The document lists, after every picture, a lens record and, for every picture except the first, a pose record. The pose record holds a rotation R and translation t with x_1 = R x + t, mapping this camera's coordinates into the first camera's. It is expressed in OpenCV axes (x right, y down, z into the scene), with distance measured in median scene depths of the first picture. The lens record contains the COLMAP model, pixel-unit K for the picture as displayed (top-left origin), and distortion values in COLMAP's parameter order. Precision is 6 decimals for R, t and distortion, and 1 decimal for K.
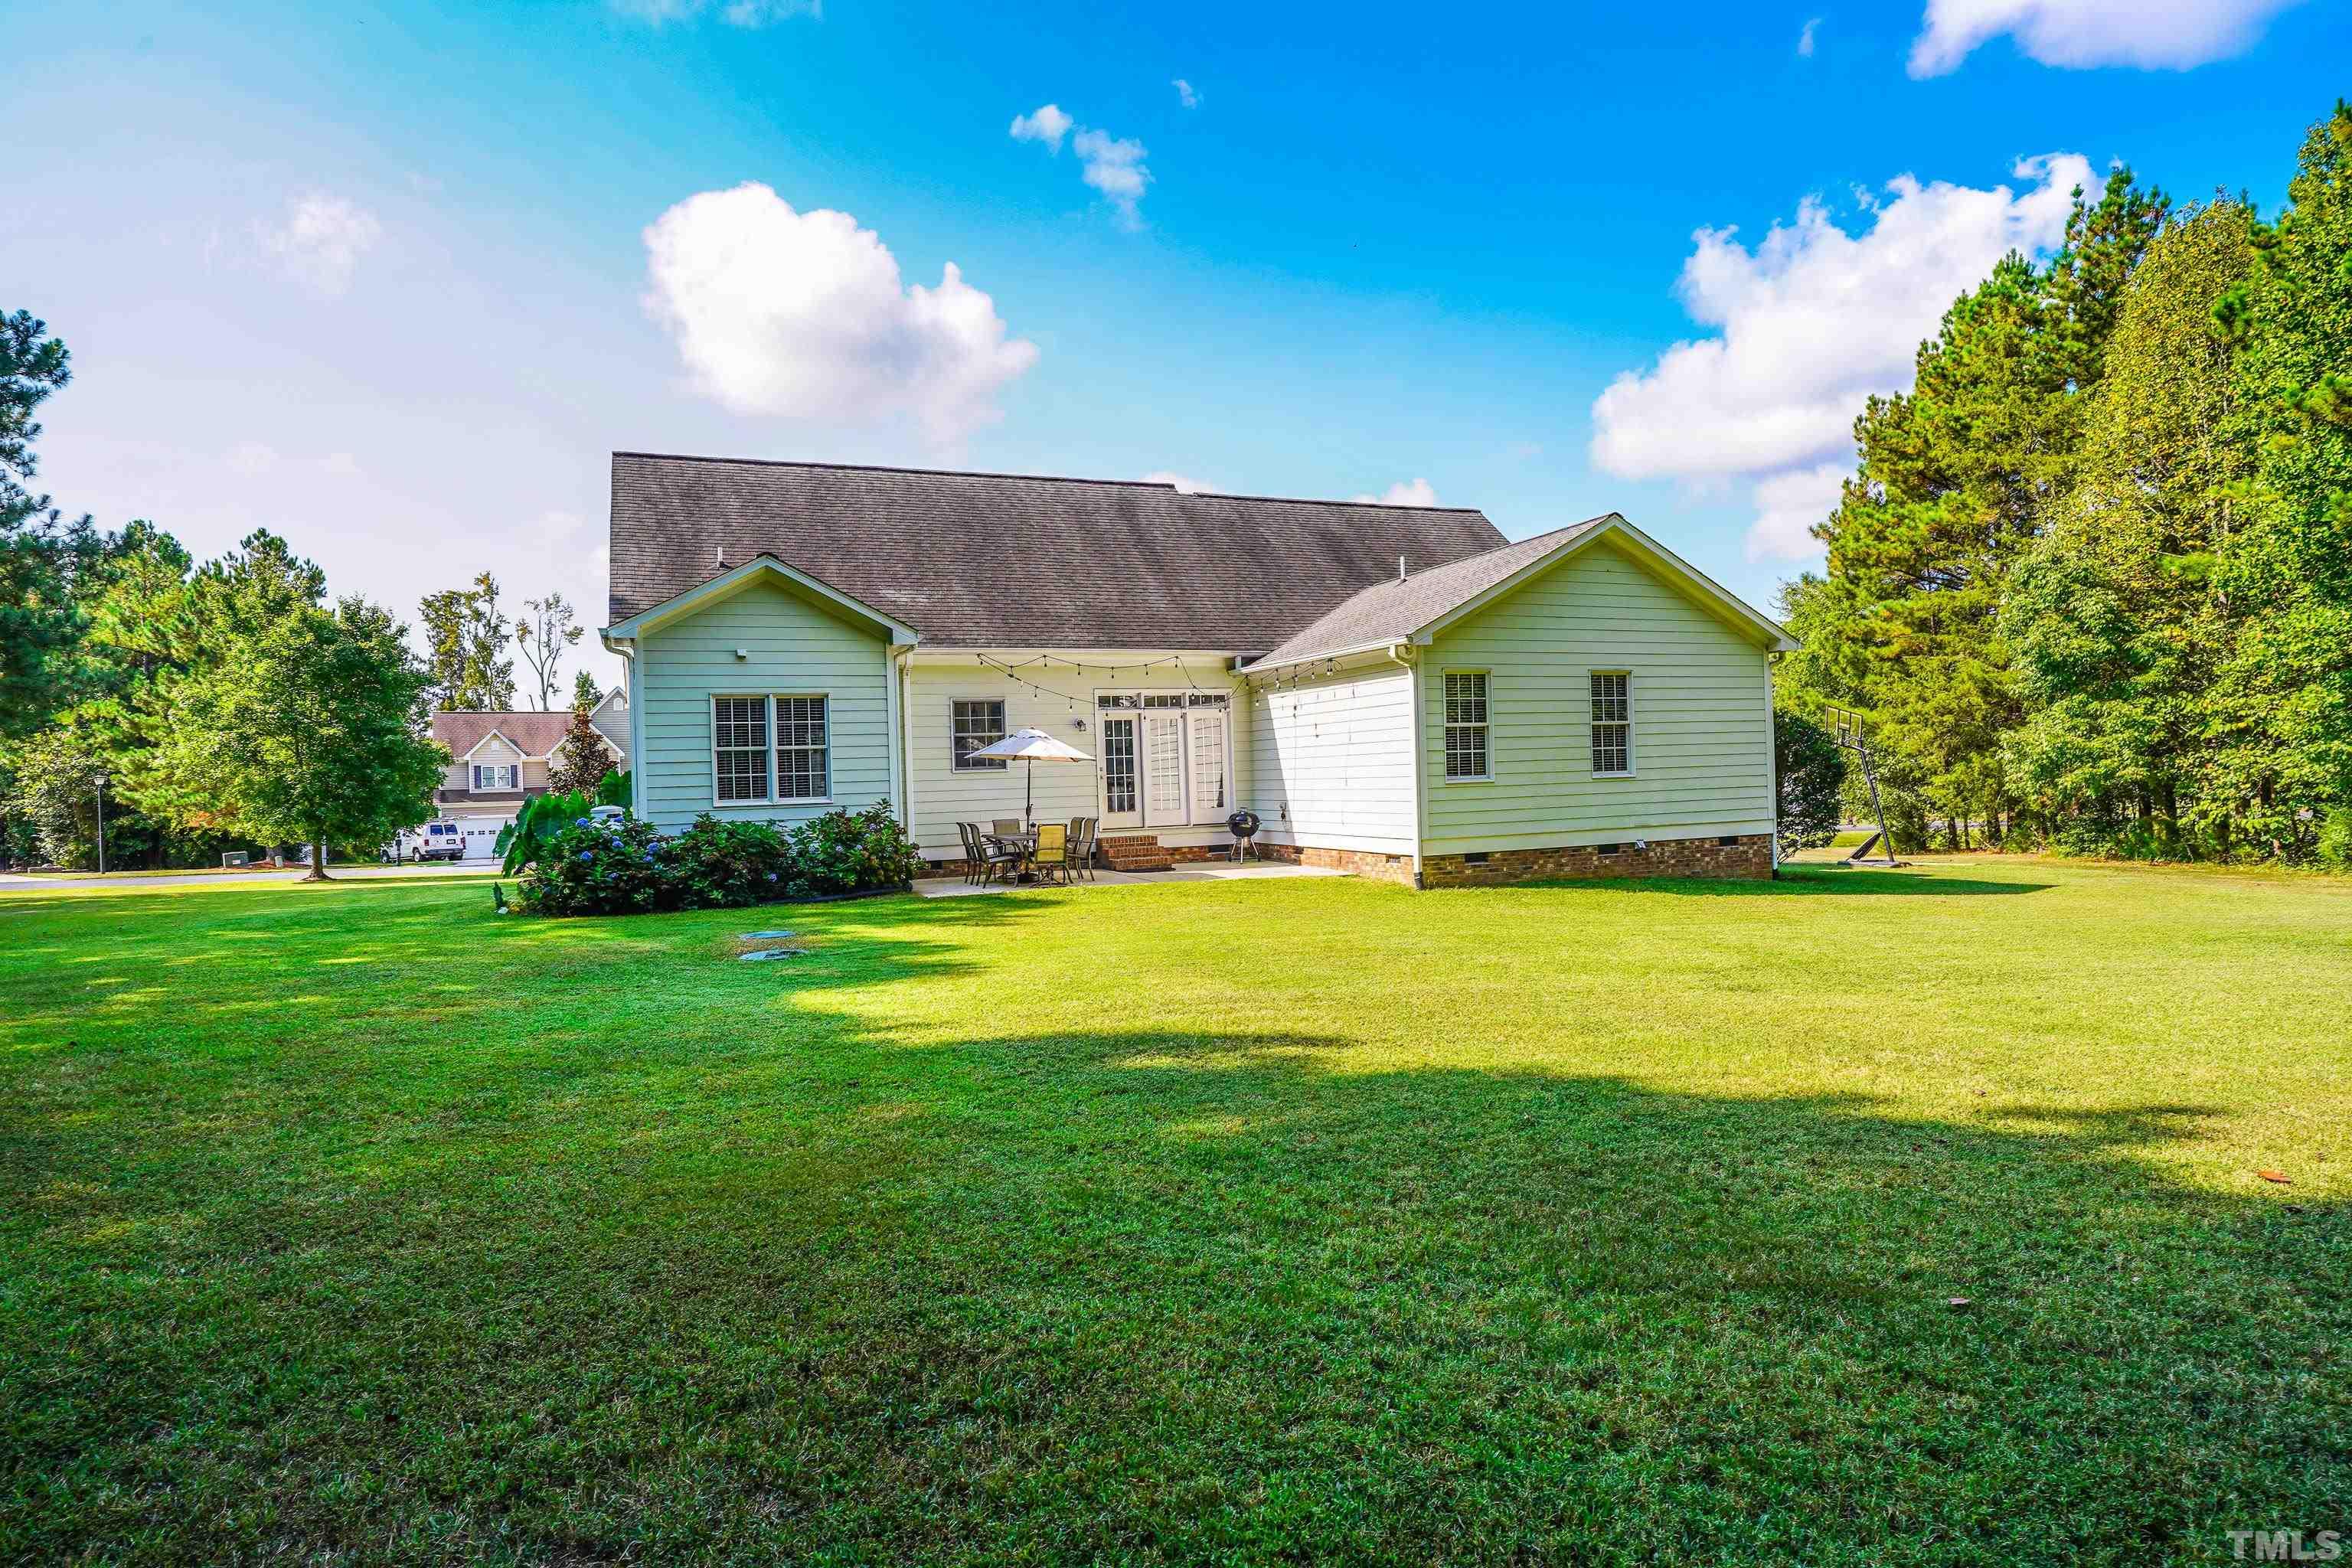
lens RADIAL K [[1396.2, 0, 1176.0], [0, 1396.2, 784.0], [0, 0, 1]] dist [-0.001930, -0.000267]
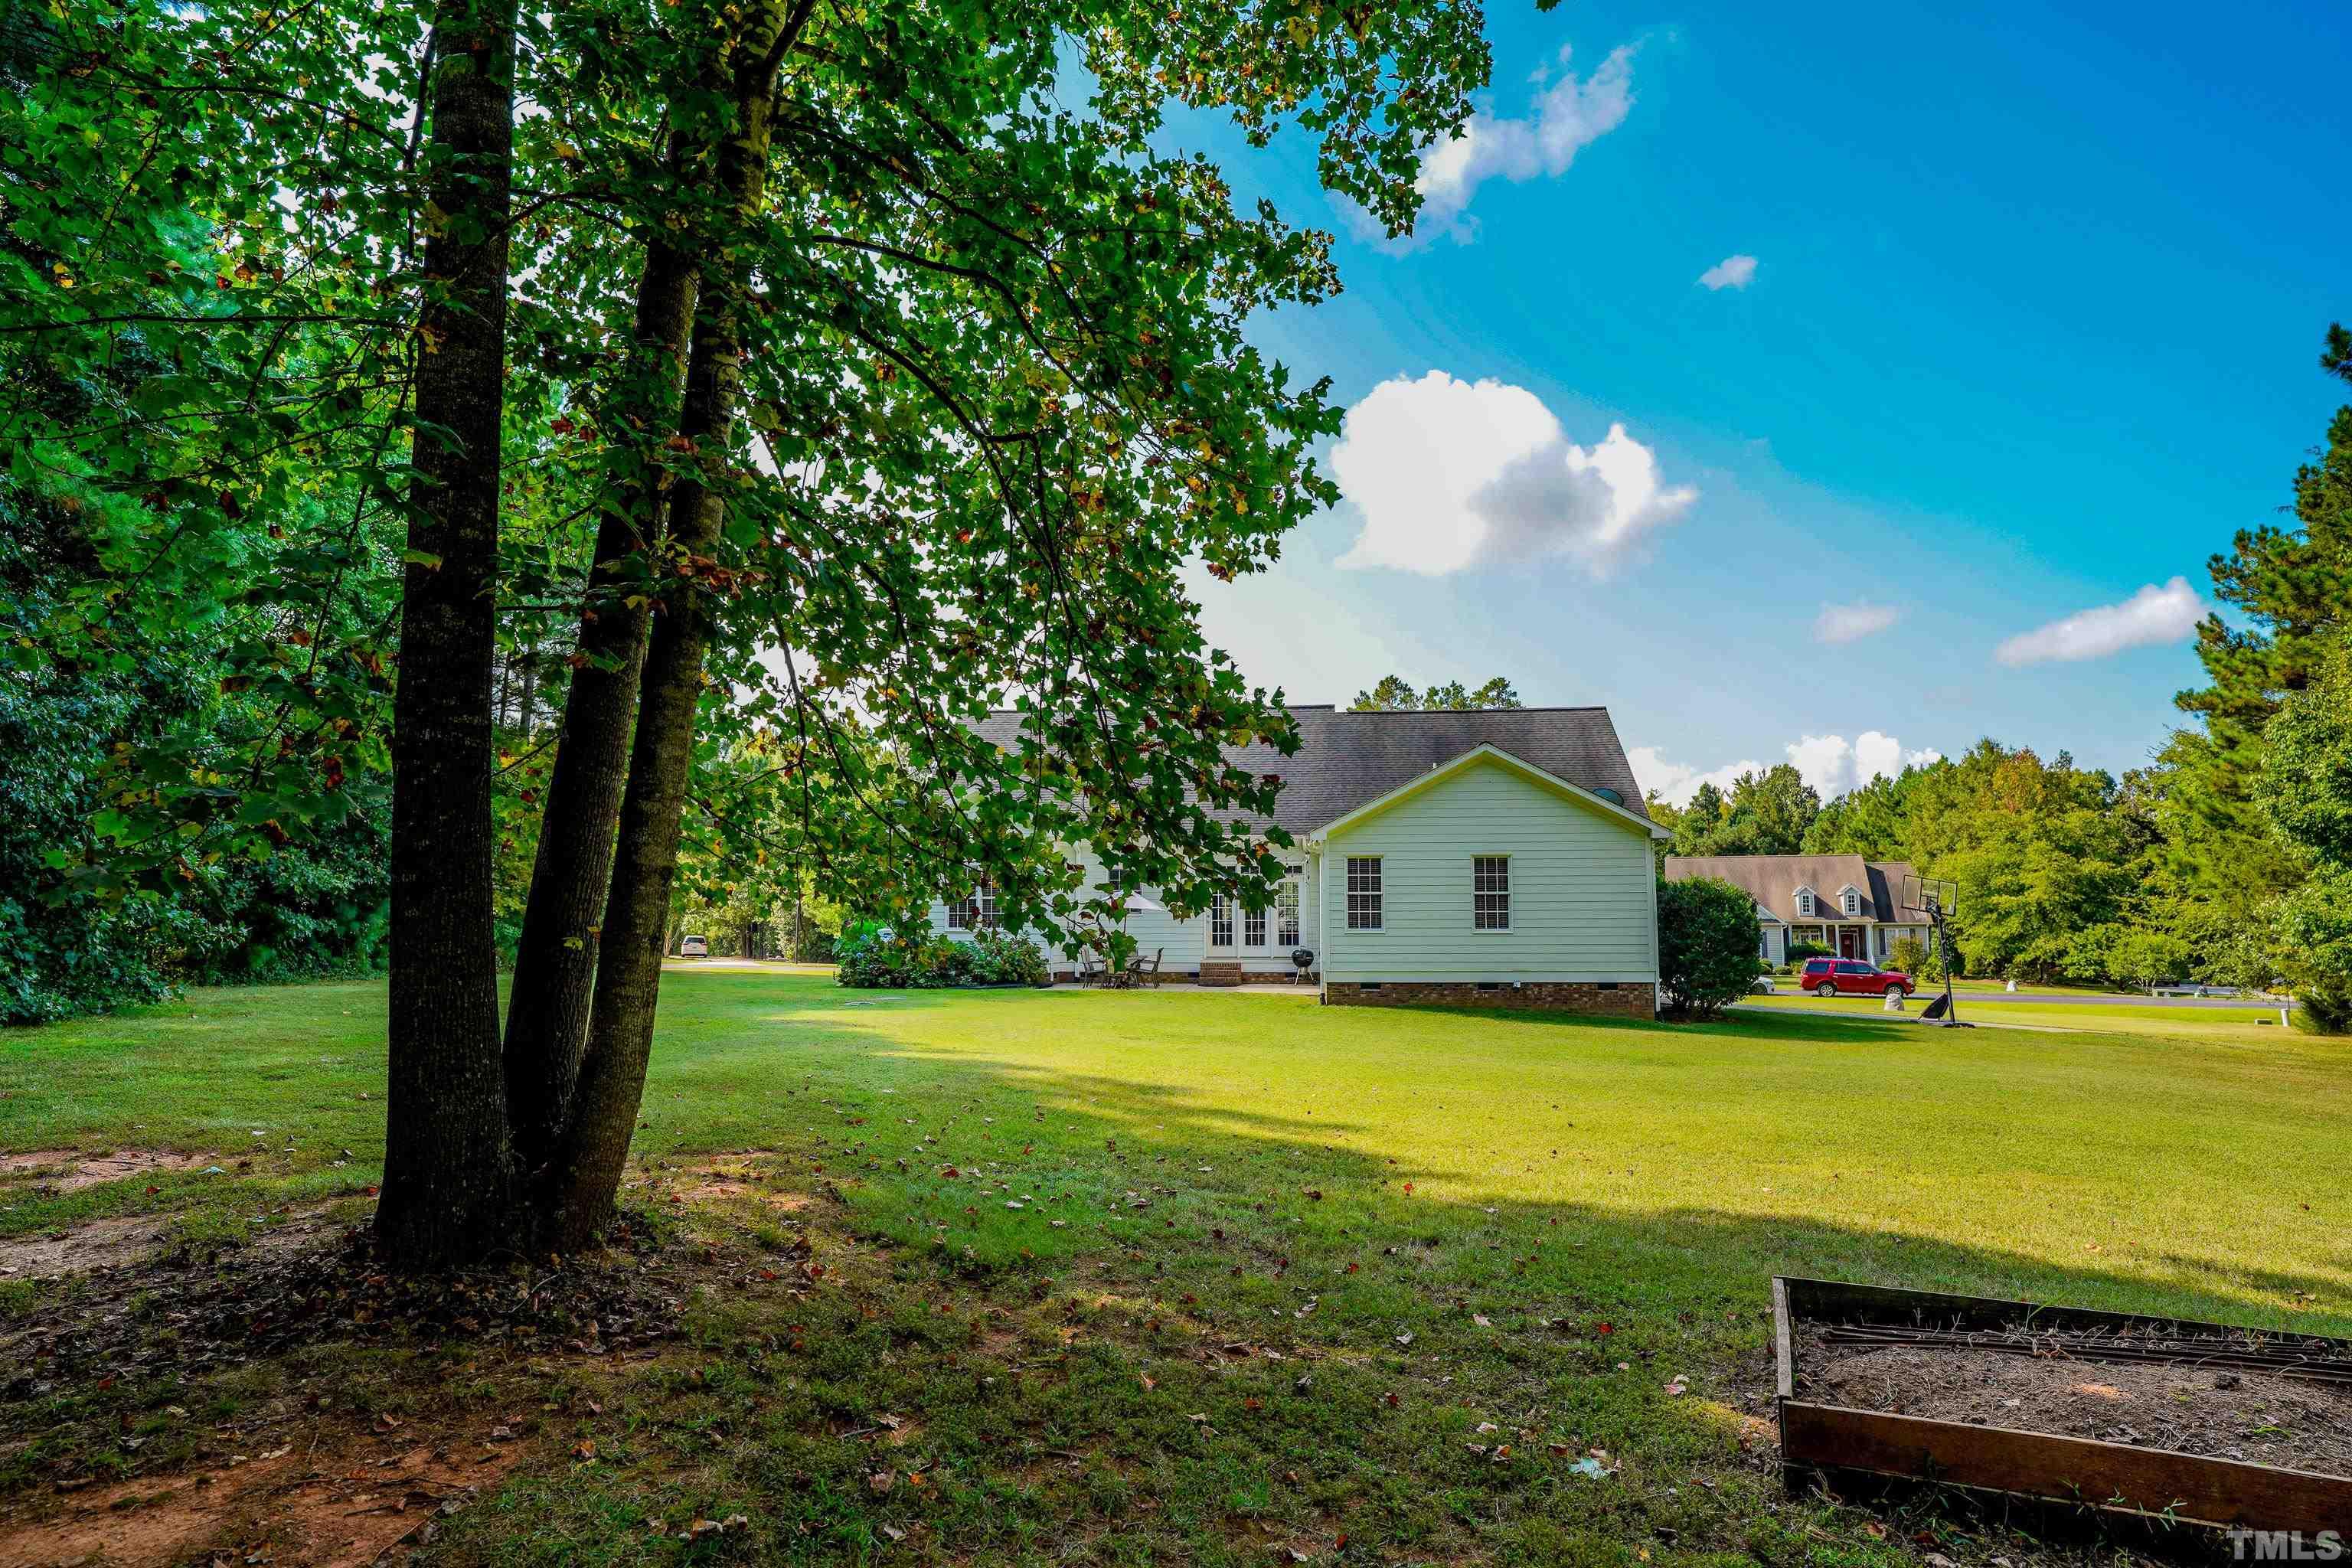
lens RADIAL K [[1396.2, 0, 1176.0], [0, 1396.2, 784.0], [0, 0, 1]] dist [-0.001930, -0.000267]
pose [[0.879628, -0.013583, -0.475468, 0.683722], [-0.032808, 0.995479, -0.089135, -0.018097], [0.474529, 0.094005, 0.875206, -0.345262]]
